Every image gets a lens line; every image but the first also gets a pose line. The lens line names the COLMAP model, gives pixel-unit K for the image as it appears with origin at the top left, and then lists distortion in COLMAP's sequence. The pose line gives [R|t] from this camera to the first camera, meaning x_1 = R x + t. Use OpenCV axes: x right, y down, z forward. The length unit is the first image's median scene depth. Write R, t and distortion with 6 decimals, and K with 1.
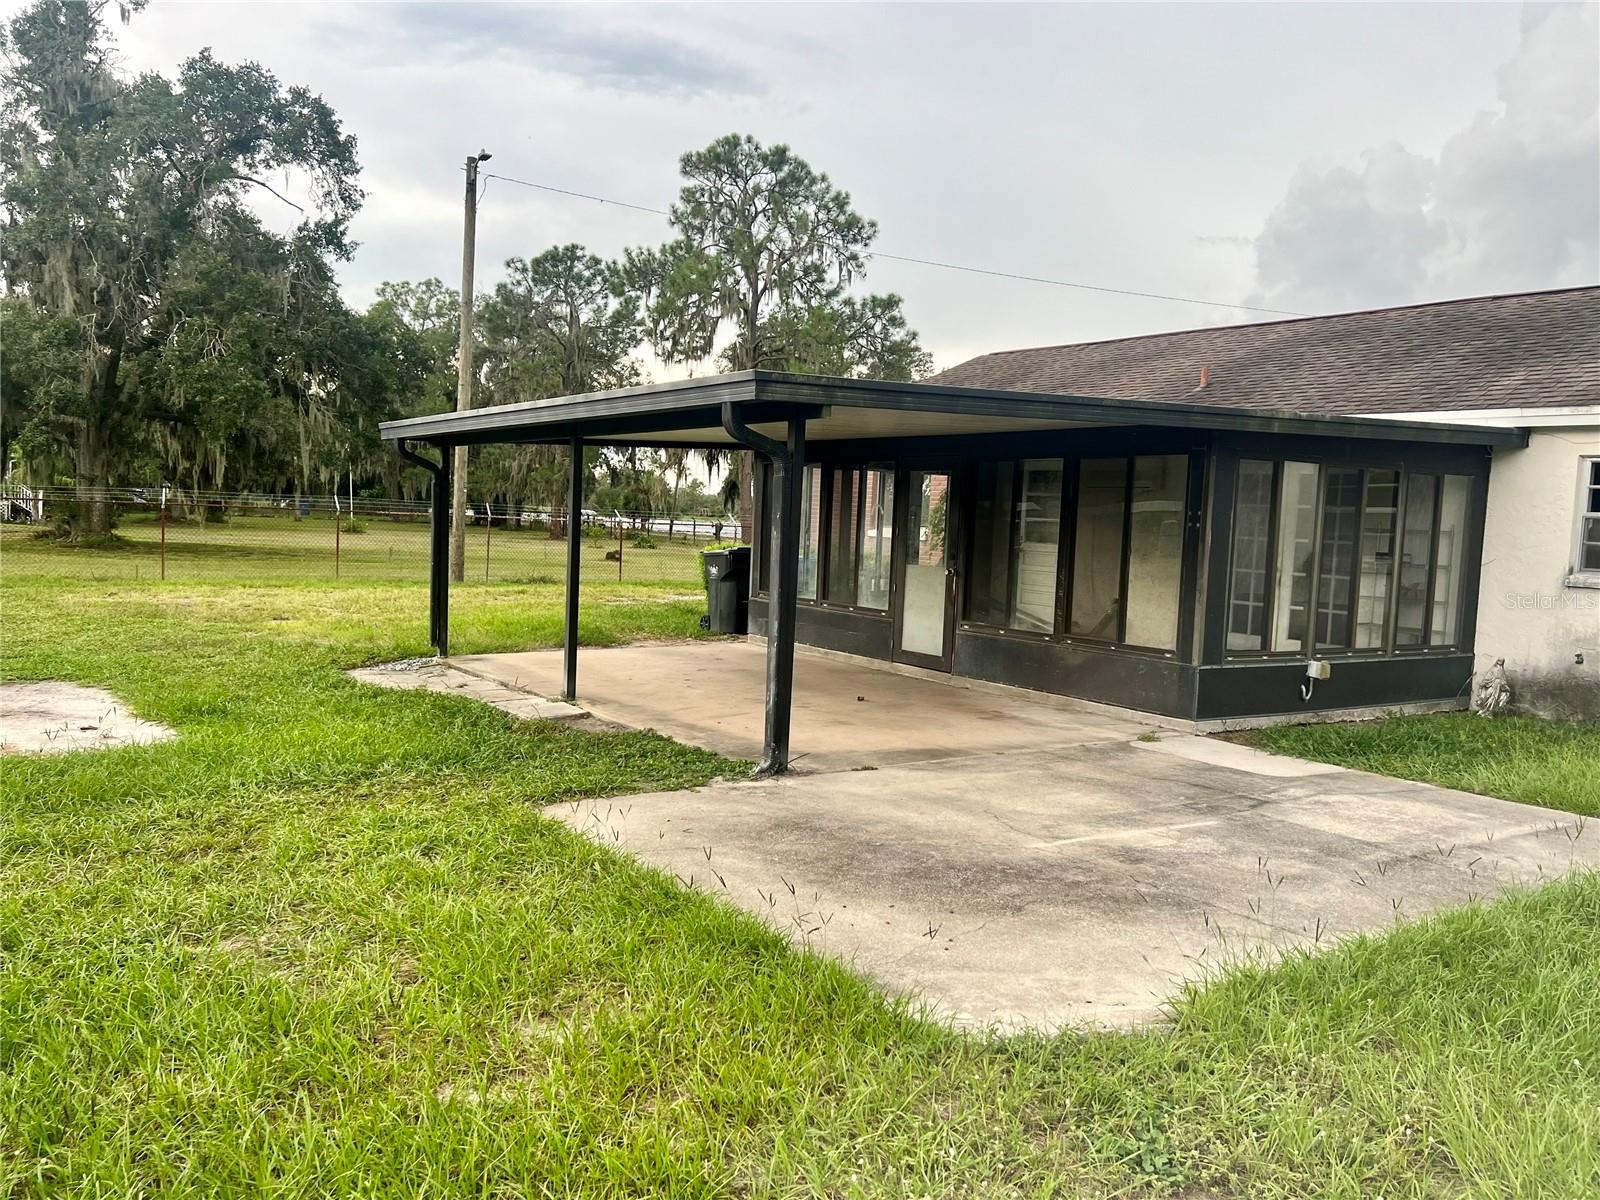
lens RADIAL K [[1300.8, 0, 813.2], [0, 1300.8, 609.7], [0, 0, 1]] dist [0.046483, -0.043421]
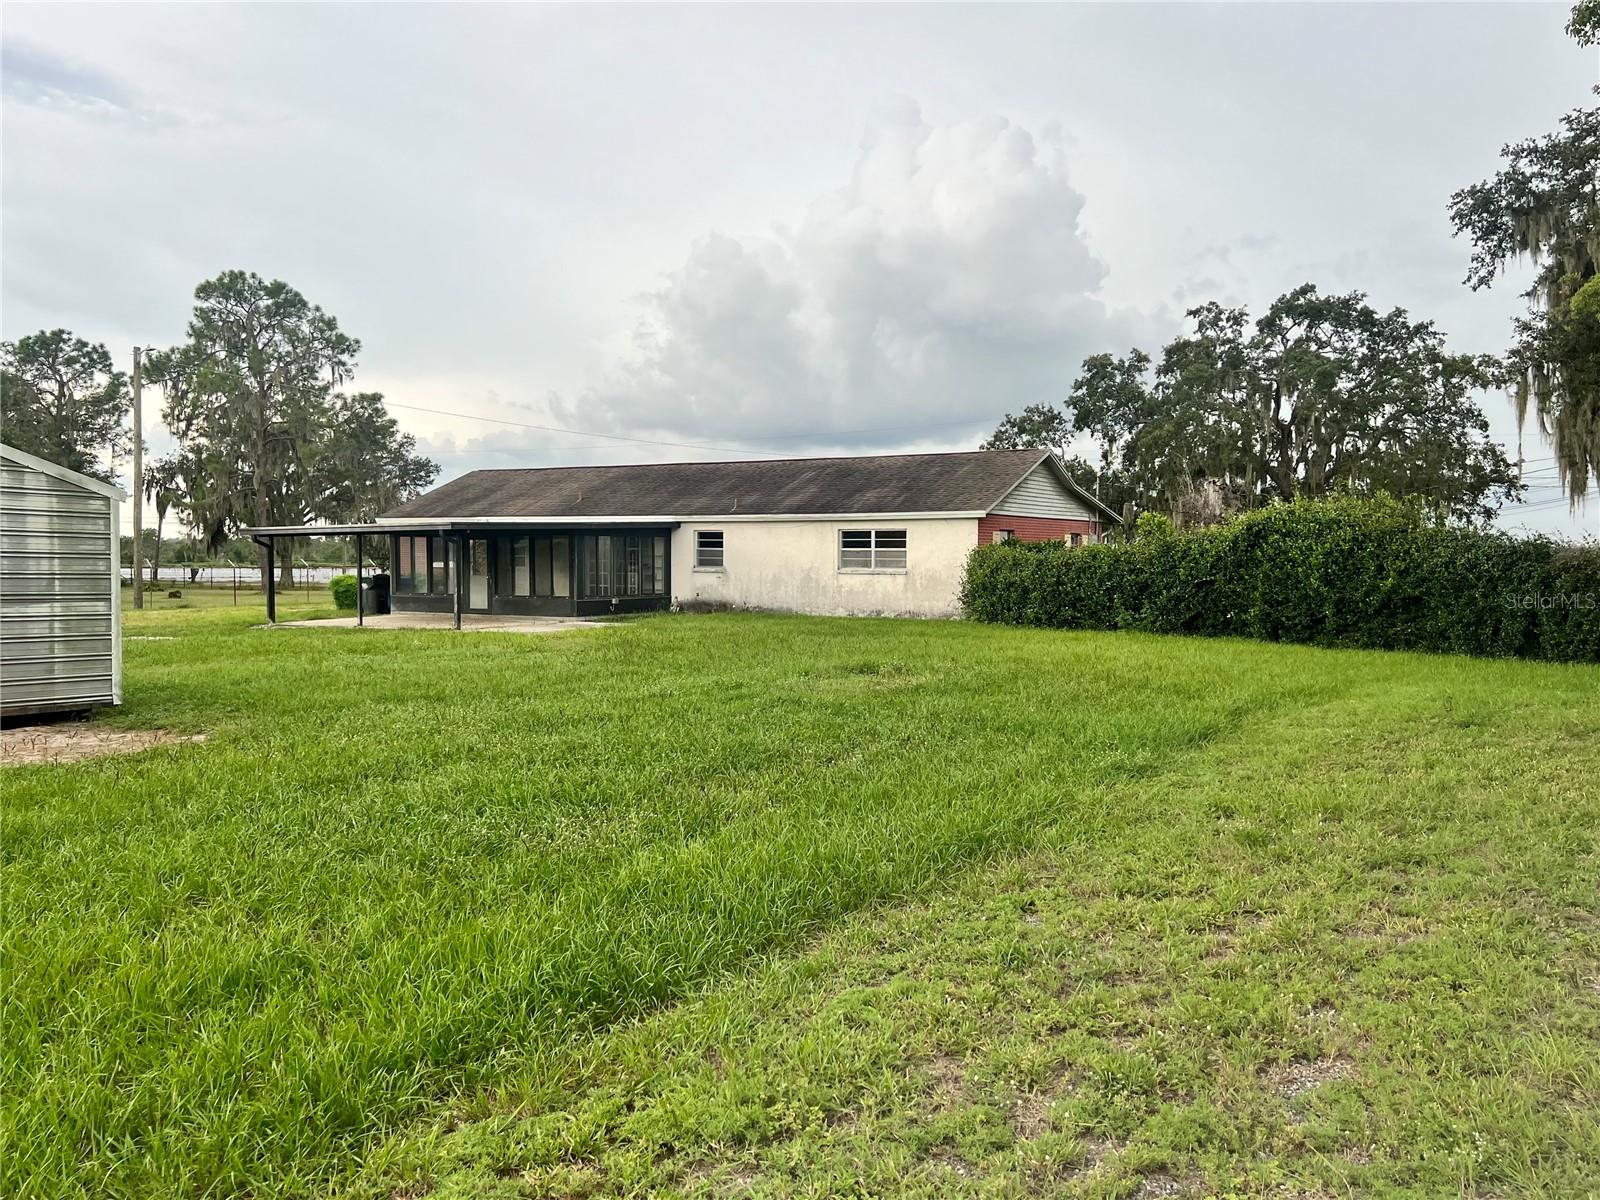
lens RADIAL K [[1300.8, 0, 815.4], [0, 1300.8, 598.0], [0, 0, 1]] dist [0.046483, -0.043421]
pose [[0.910076, -0.058908, 0.410234, -0.092974], [0.070974, 0.997377, -0.014230, 0.023196], [-0.408320, 0.042066, 0.911869, -0.414874]]
